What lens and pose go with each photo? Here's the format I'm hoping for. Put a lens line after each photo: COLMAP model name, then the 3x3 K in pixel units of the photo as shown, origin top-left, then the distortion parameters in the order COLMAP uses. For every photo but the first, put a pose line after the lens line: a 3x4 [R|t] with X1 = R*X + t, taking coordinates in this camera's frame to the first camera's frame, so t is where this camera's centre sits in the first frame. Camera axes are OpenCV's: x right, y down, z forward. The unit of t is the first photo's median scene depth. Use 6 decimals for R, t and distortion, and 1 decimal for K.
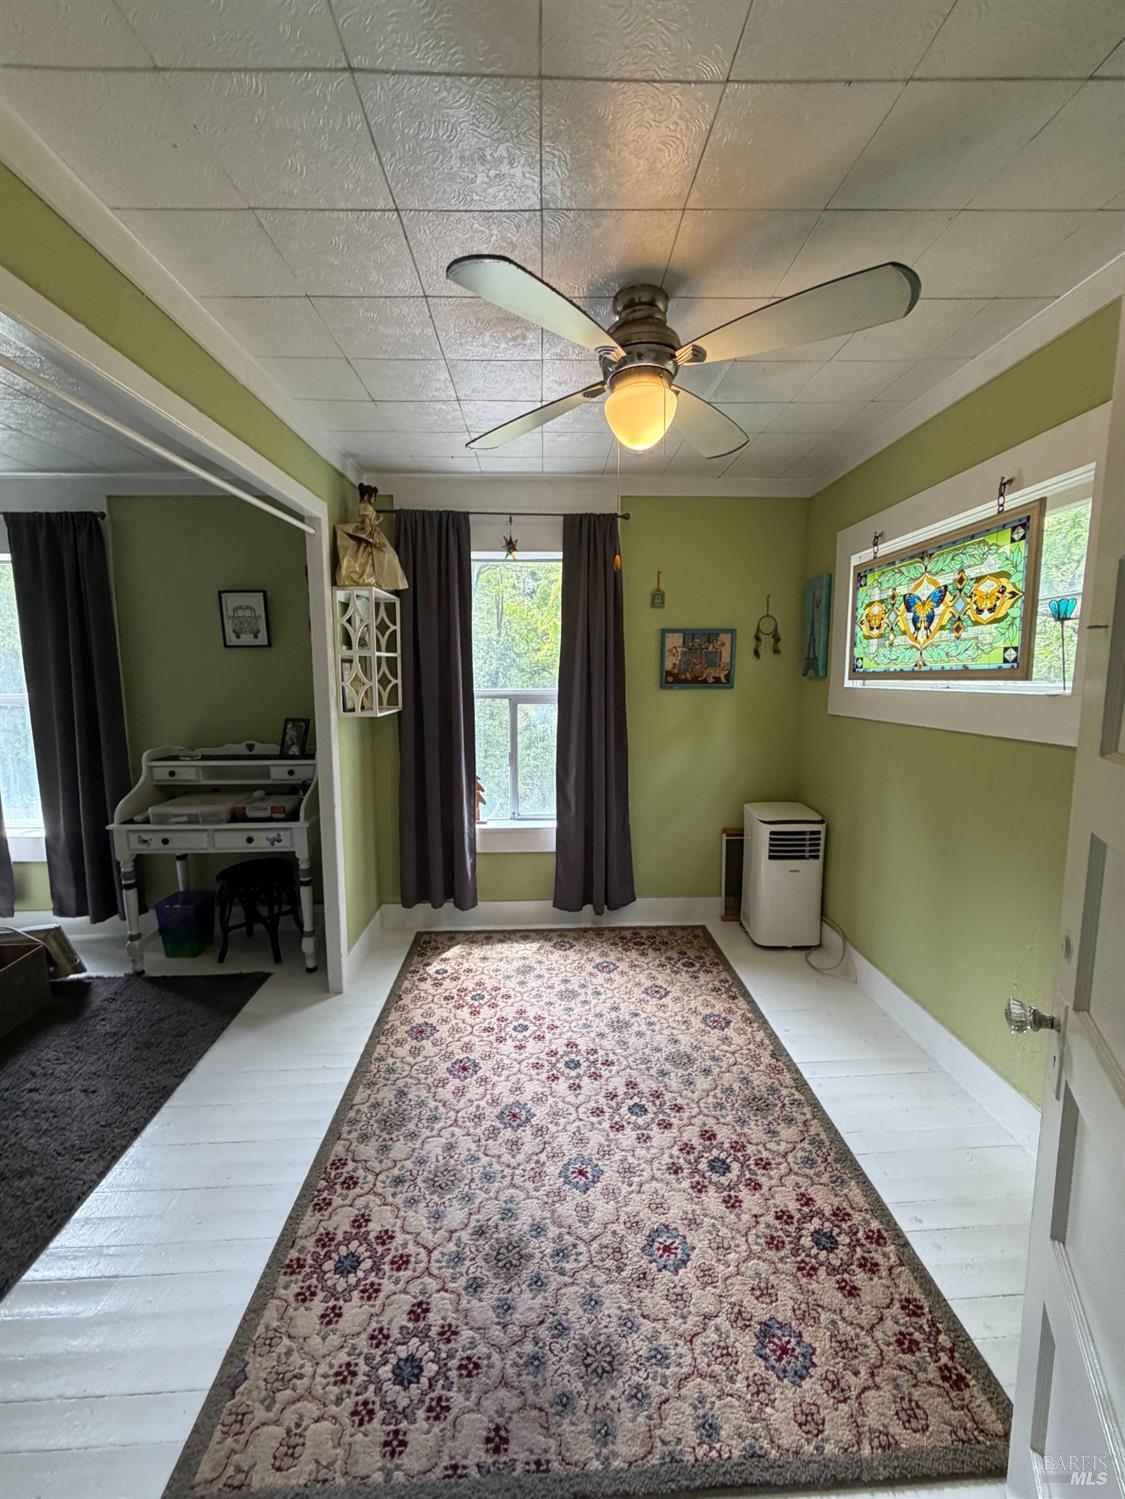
lens RADIAL K [[600.6, 0, 559.8], [0, 600.6, 740.7], [0, 0, 1]] dist [0.001386, 0.000481]
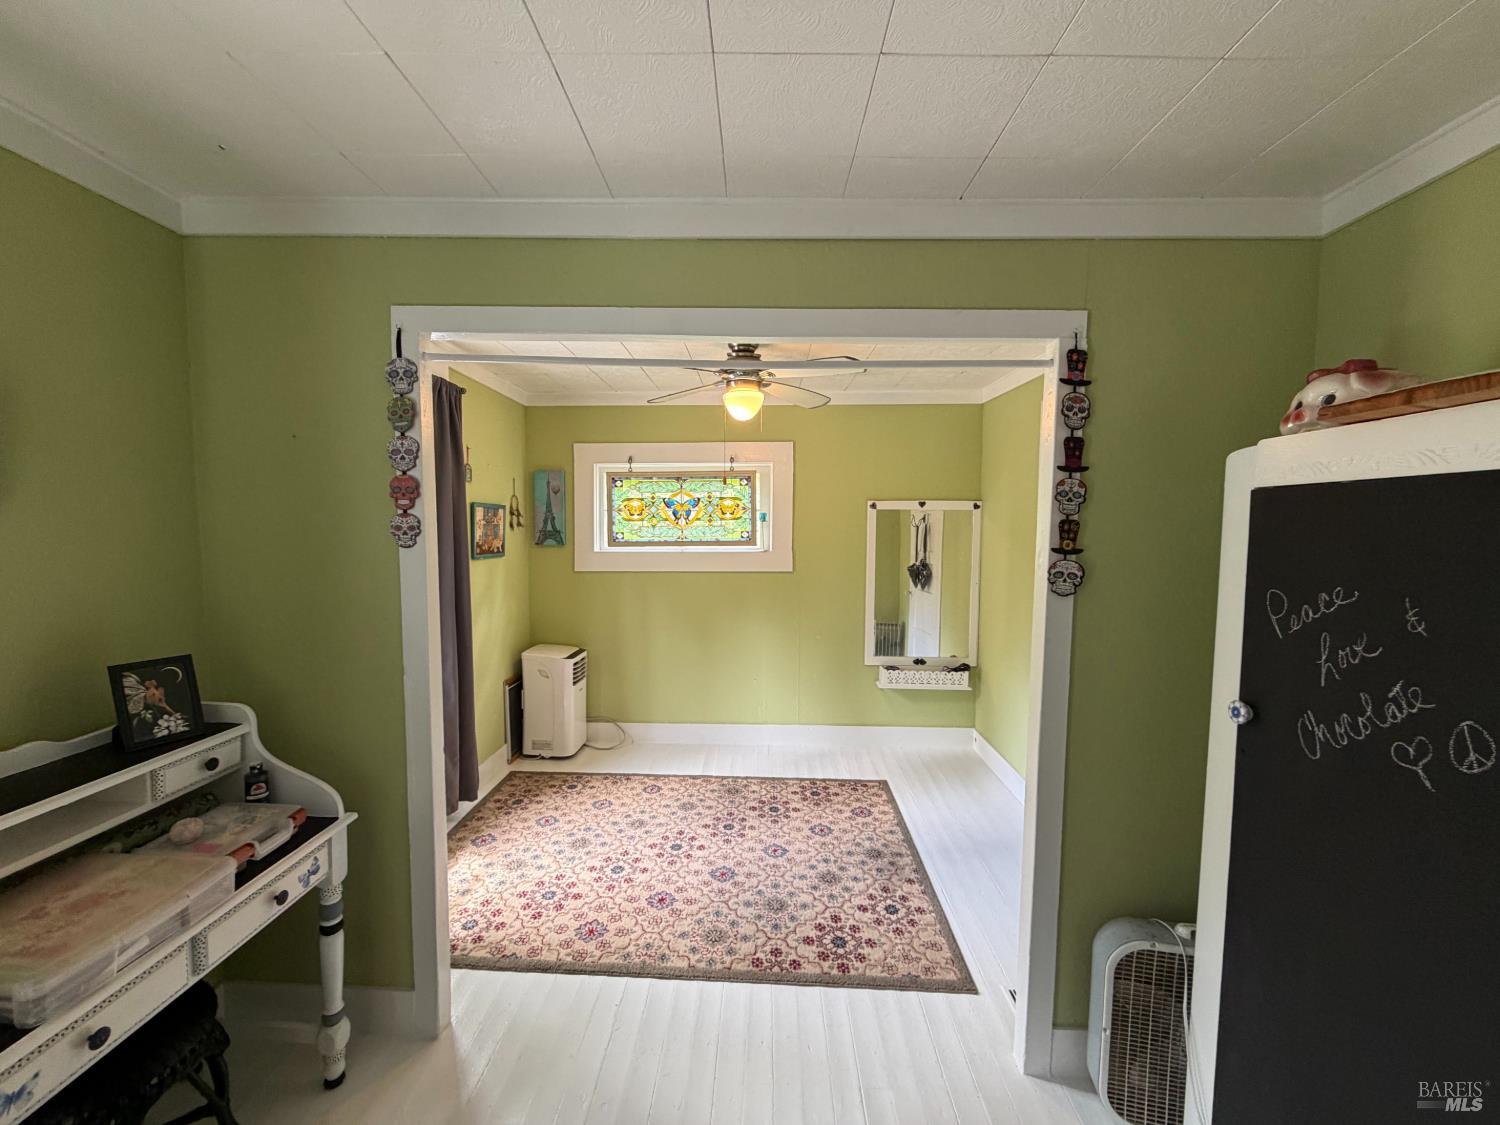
lens RADIAL K [[601.0, 0, 745.5], [0, 601.0, 566.2], [0, 0, 1]] dist [0.001386, 0.000481]
pose [[0.064547, -0.060980, 0.996050, -1.310394], [0.109411, 0.992546, 0.053675, -0.127085], [-0.991899, 0.105515, 0.070738, 0.740092]]
